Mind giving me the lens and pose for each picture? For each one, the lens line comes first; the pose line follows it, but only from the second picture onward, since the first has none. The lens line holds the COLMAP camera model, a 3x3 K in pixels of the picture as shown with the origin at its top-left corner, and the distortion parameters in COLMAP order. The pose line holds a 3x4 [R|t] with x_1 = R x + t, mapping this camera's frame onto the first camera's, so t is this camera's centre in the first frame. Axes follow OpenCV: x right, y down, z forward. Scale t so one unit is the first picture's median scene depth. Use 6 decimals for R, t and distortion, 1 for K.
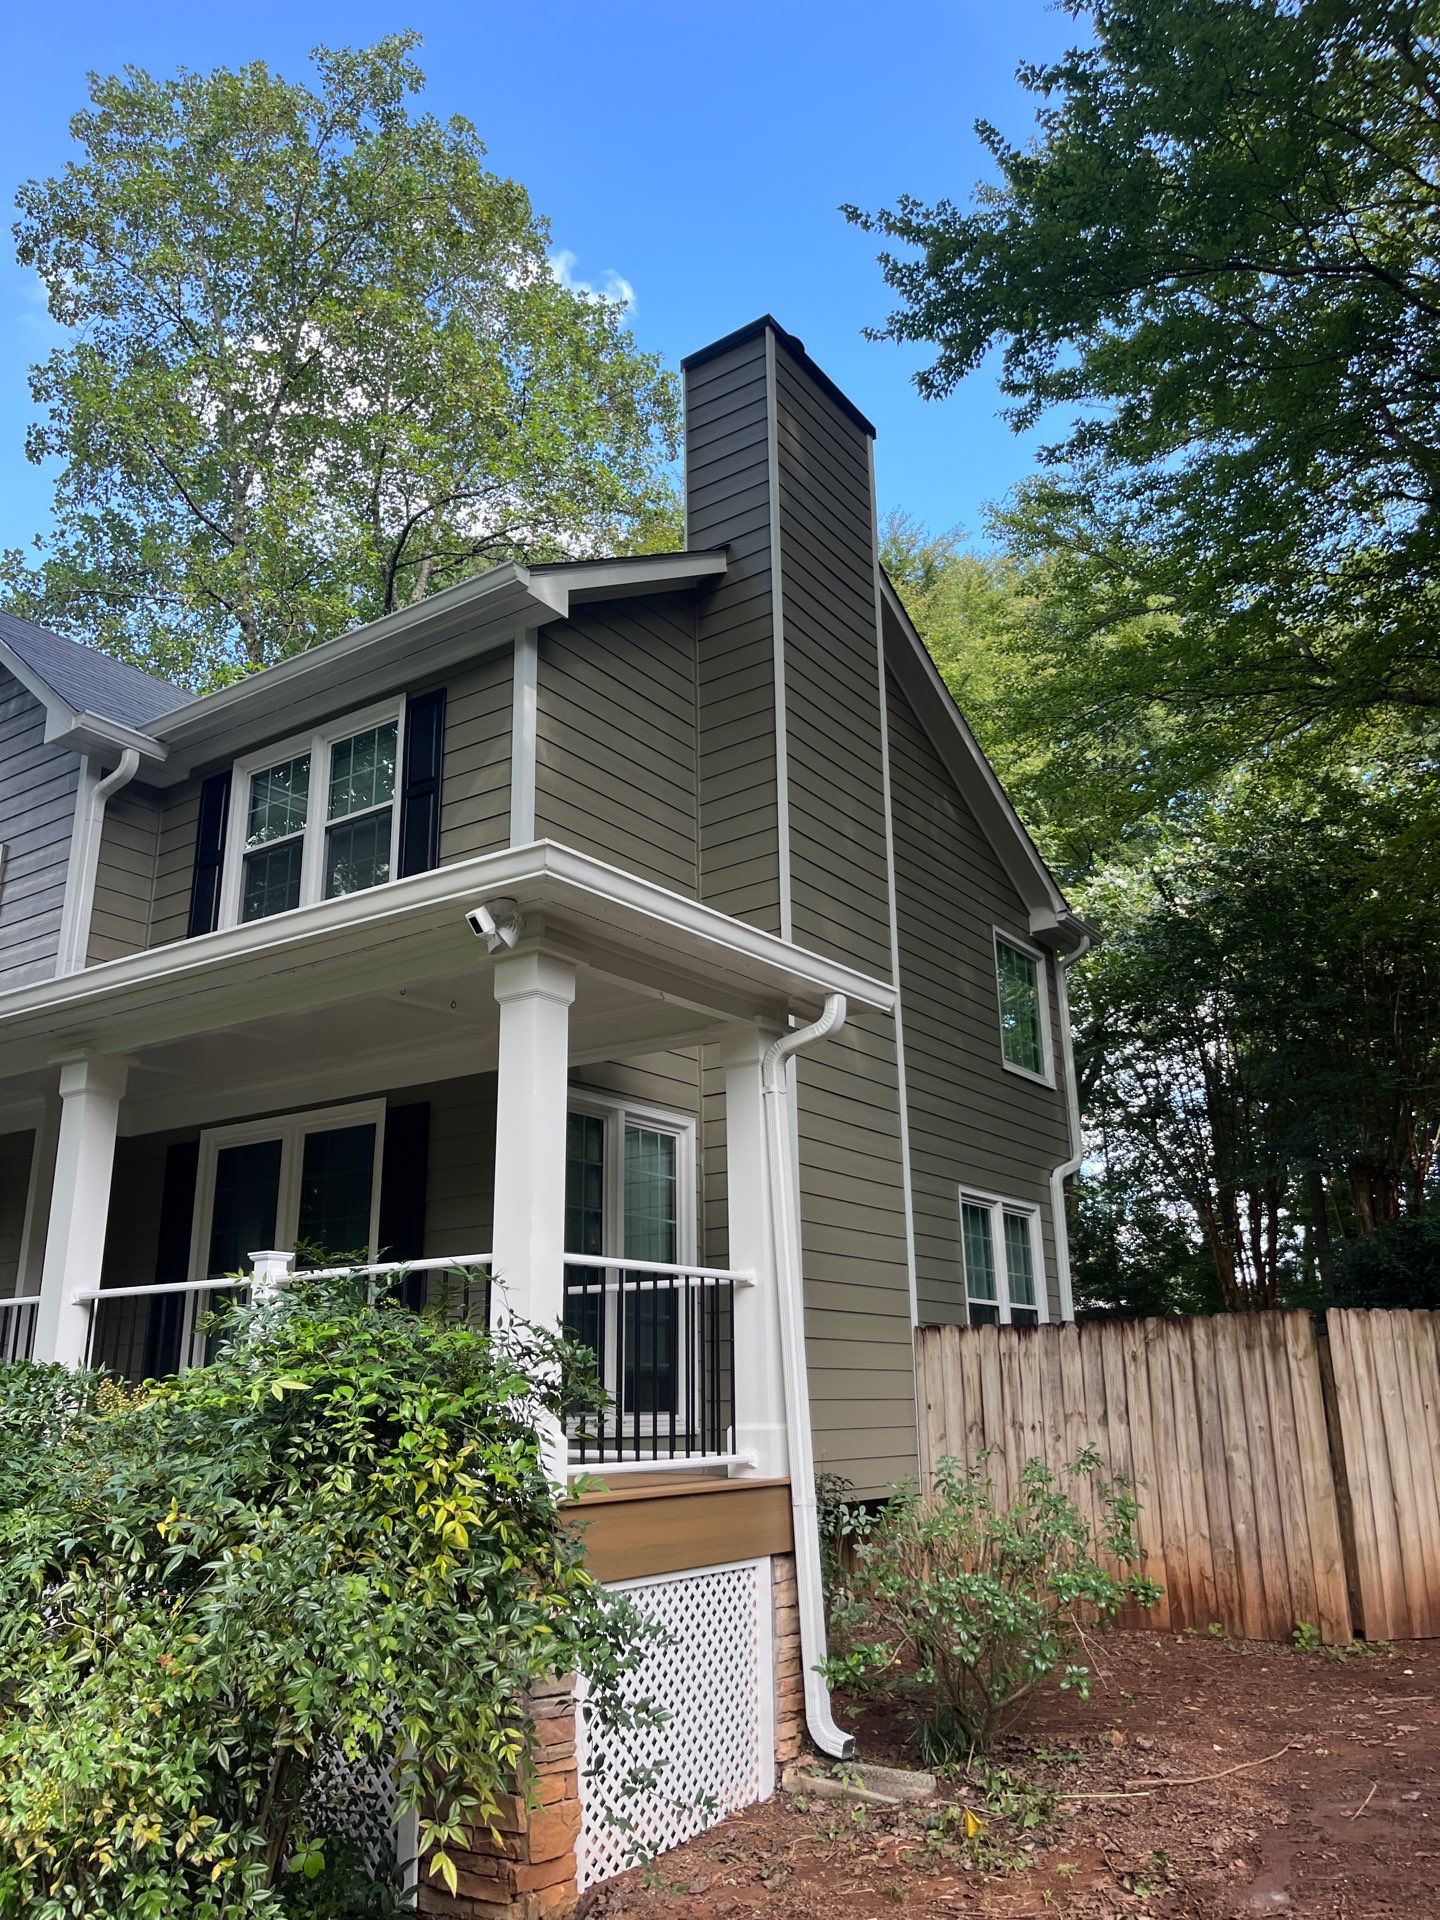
lens RADIAL K [[1470.6, 0, 695.2], [0, 1470.6, 955.6], [0, 0, 1]] dist [0.045547, 0.000944]
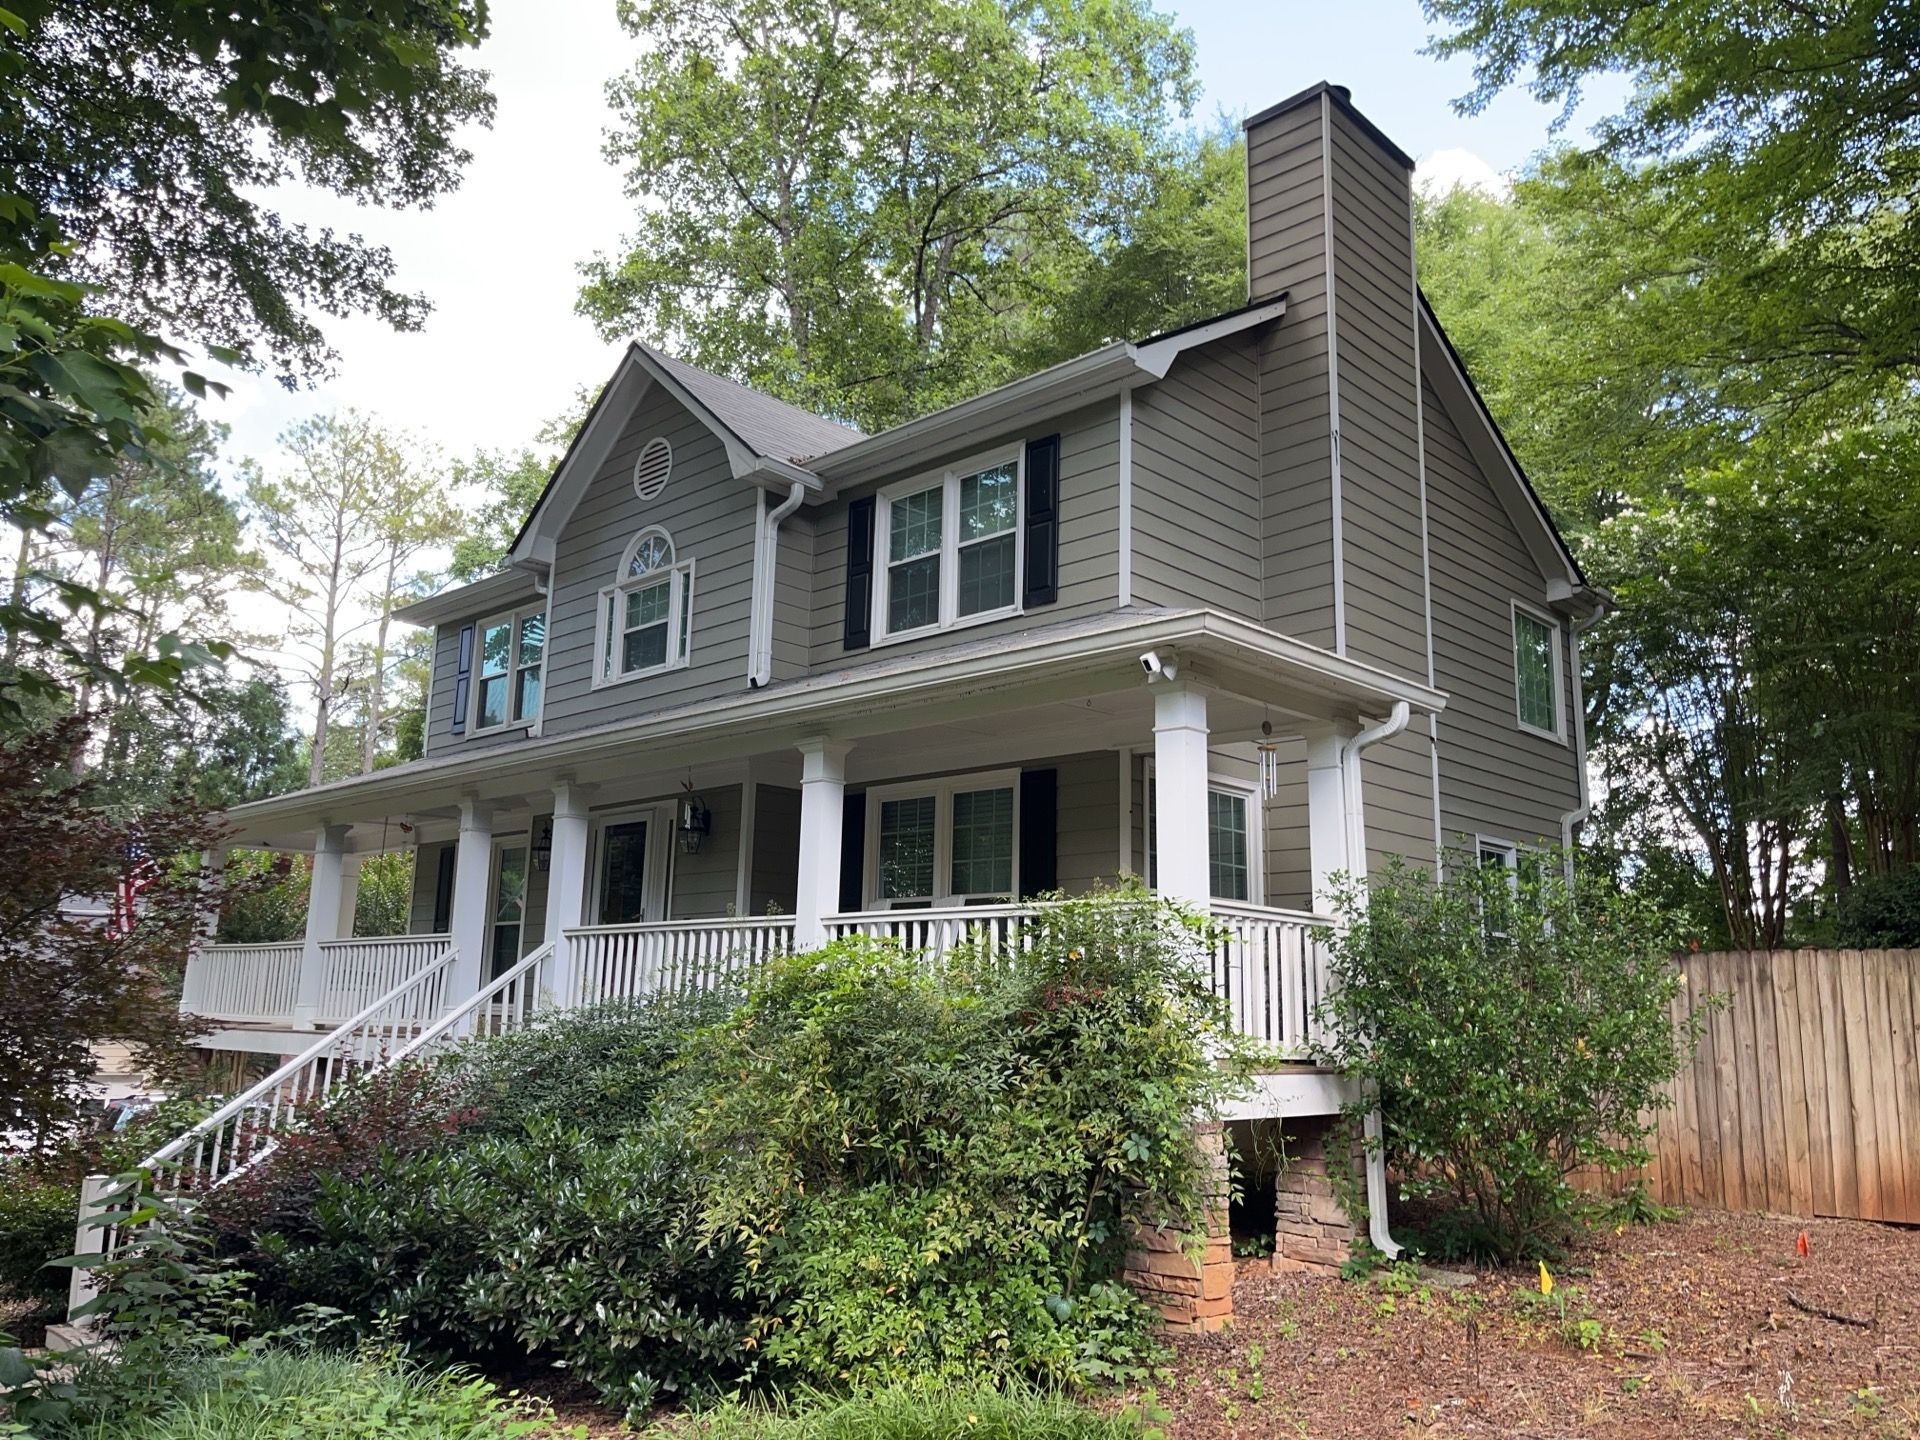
lens RADIAL K [[1459.9, 0, 960.0], [0, 1459.9, 720.0], [0, 0, 1]] dist [0.031364, 0.000748]
pose [[0.989254, 0.001744, -0.146200, -0.067122], [0.012101, 0.995522, 0.093757, -0.055747], [0.145709, -0.094519, 0.984802, -0.220408]]
